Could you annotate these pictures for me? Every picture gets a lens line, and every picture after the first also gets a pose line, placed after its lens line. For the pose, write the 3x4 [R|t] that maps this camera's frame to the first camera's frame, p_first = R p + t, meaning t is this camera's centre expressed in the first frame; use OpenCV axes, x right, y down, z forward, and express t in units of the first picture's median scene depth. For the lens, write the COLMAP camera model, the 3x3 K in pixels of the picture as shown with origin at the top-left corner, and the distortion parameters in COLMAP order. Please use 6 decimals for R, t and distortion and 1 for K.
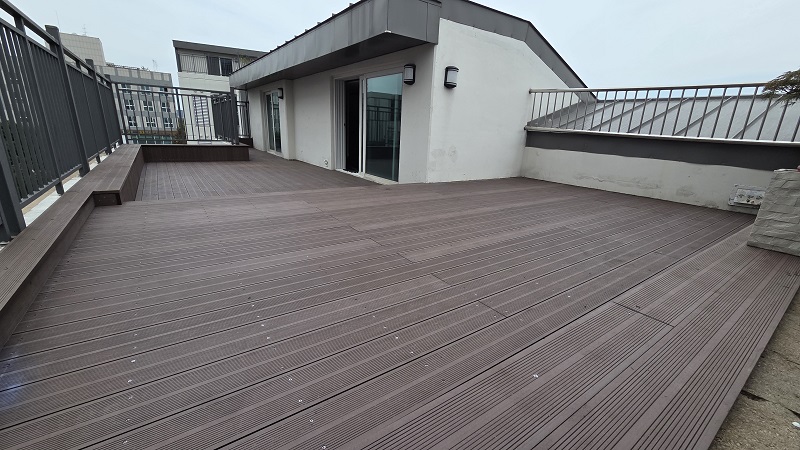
lens RADIAL K [[327.3, 0, 400.0], [0, 327.3, 225.0], [0, 0, 1]] dist [-0.000588, 0.000295]
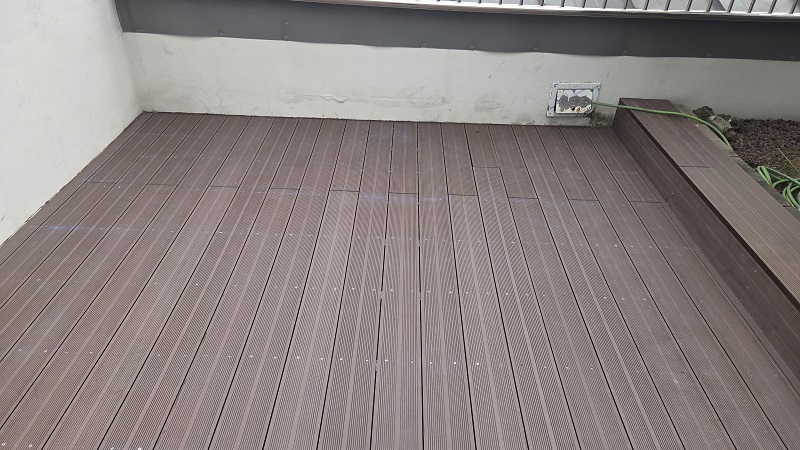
lens RADIAL K [[541.0, 0, 400.0], [0, 541.0, 225.0], [0, 0, 1]] dist [0.056202, -0.044208]
pose [[0.591549, -0.481392, 0.646785, 0.107830], [0.228601, 0.869416, 0.438015, -0.368622], [-0.773183, -0.111252, 0.624349, 0.544257]]
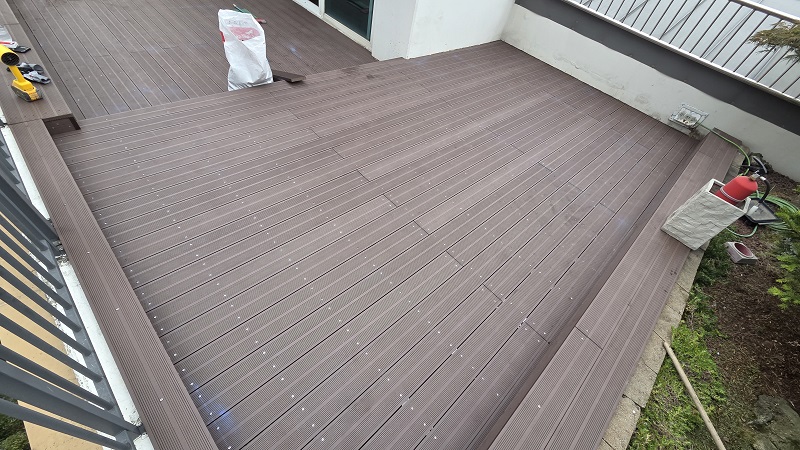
lens RADIAL K [[327.3, 0, 400.0], [0, 327.3, 225.0], [0, 0, 1]] dist [-0.000588, 0.000295]
pose [[0.981235, -0.023532, 0.191373, -0.147902], [-0.085163, 0.837571, 0.539649, -0.279129], [-0.172987, -0.545821, 0.819851, 0.014401]]
